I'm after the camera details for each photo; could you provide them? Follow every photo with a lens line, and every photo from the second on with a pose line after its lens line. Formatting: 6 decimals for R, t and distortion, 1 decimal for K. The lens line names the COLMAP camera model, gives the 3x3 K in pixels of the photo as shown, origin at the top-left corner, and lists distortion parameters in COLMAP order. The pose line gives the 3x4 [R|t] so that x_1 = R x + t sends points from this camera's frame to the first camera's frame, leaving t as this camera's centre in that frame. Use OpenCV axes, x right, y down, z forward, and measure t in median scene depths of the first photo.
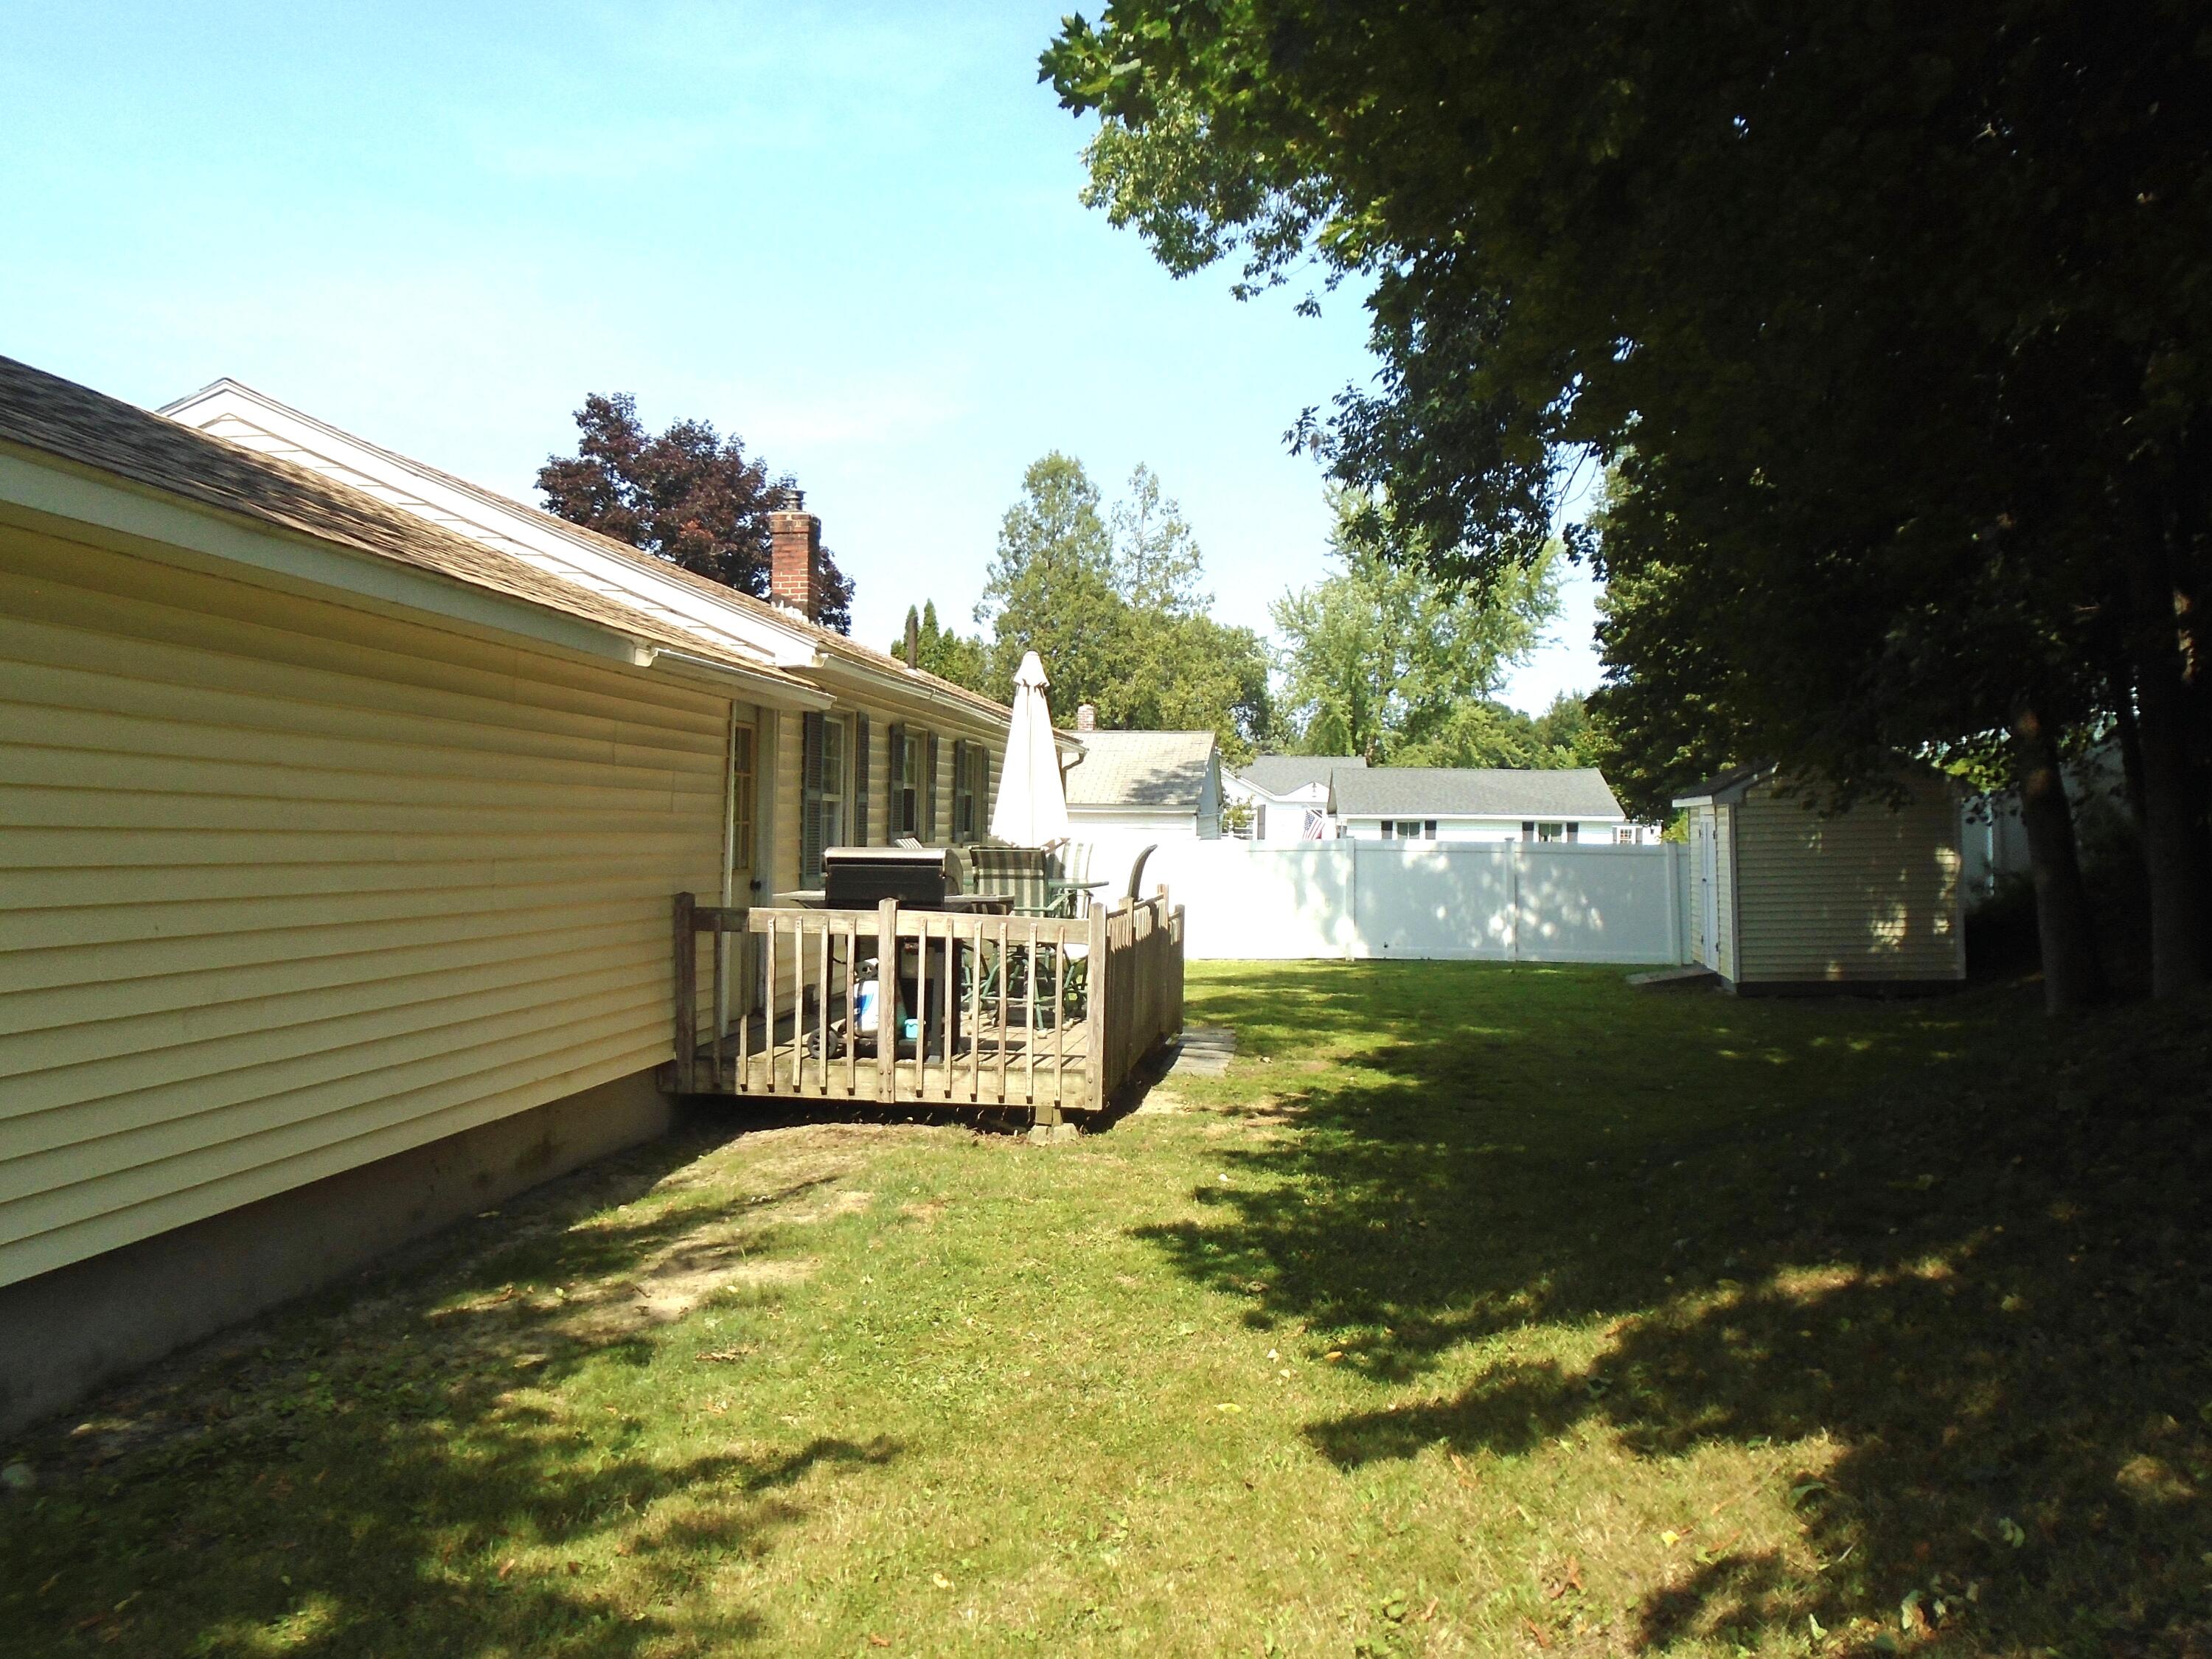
lens RADIAL K [[1782.2, 0, 1103.4], [0, 1782.2, 837.0], [0, 0, 1]] dist [-0.004841, 0.003497]
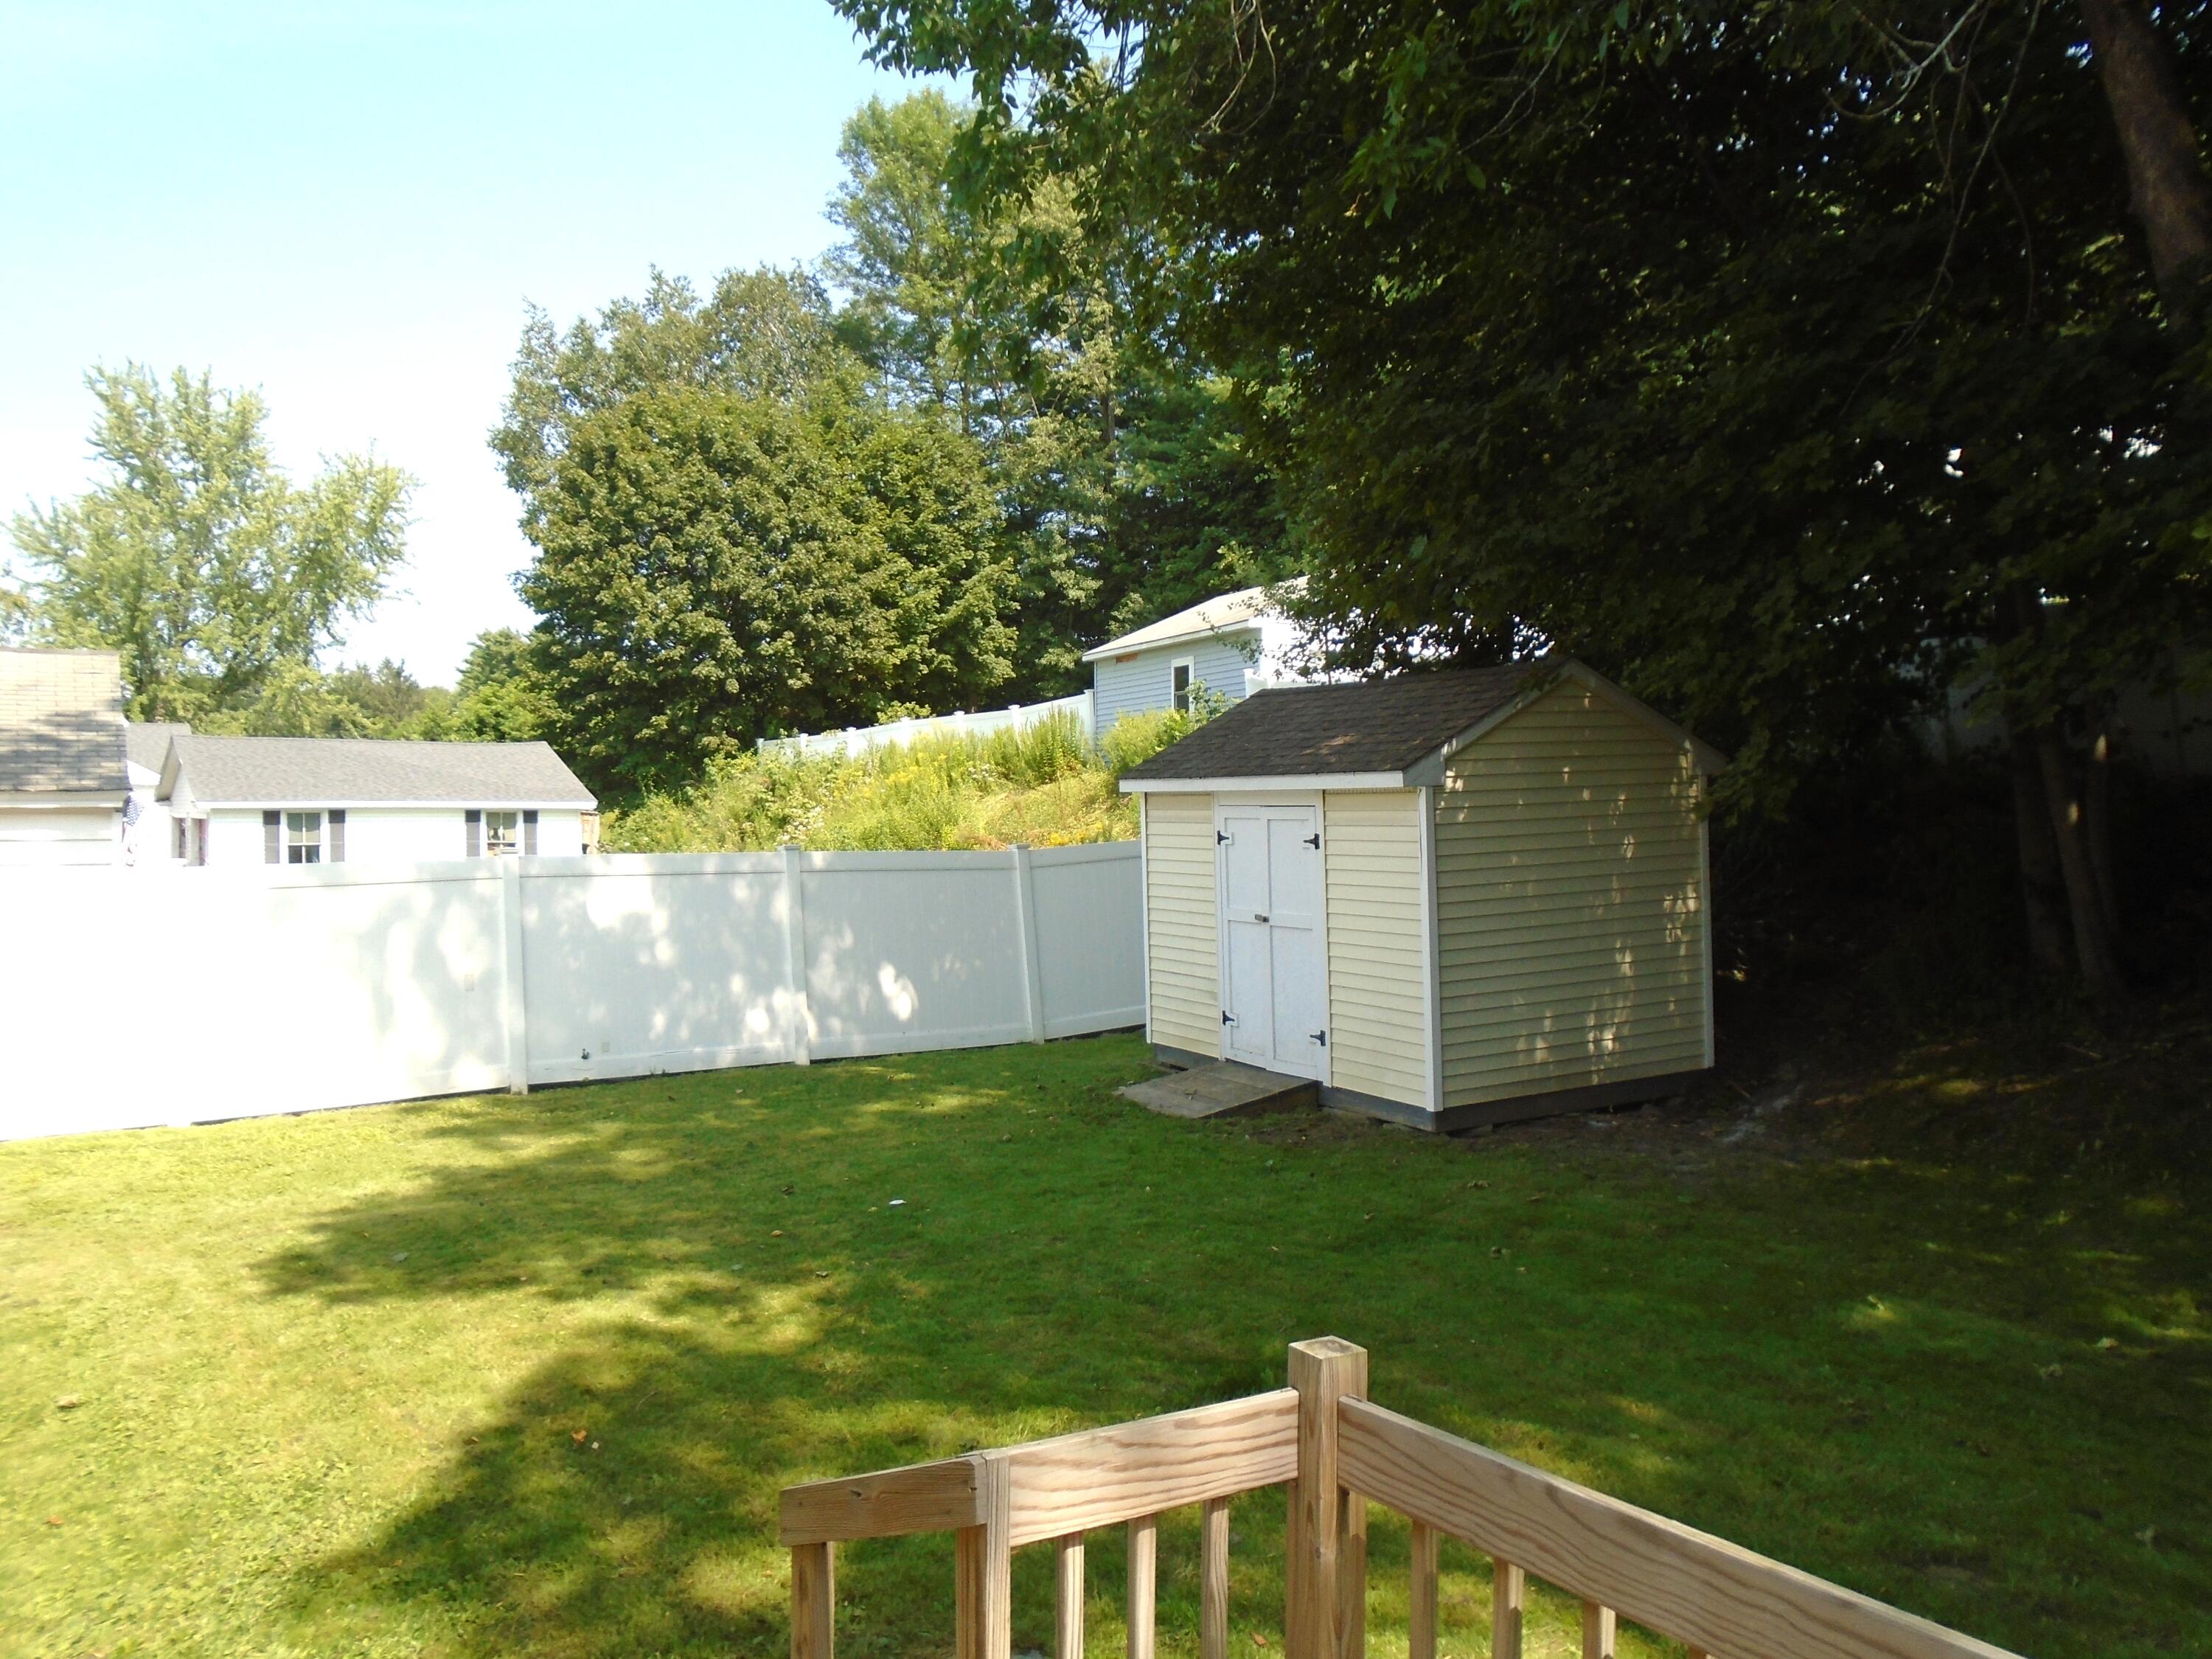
lens RADIAL K [[1782.2, 0, 1103.4], [0, 1782.2, 837.0], [0, 0, 1]] dist [-0.004841, 0.003497]
pose [[0.780094, -0.022276, 0.625265, -0.017151], [0.015212, 0.999746, 0.016638, -0.003374], [-0.625477, -0.003467, 0.780235, 0.144334]]
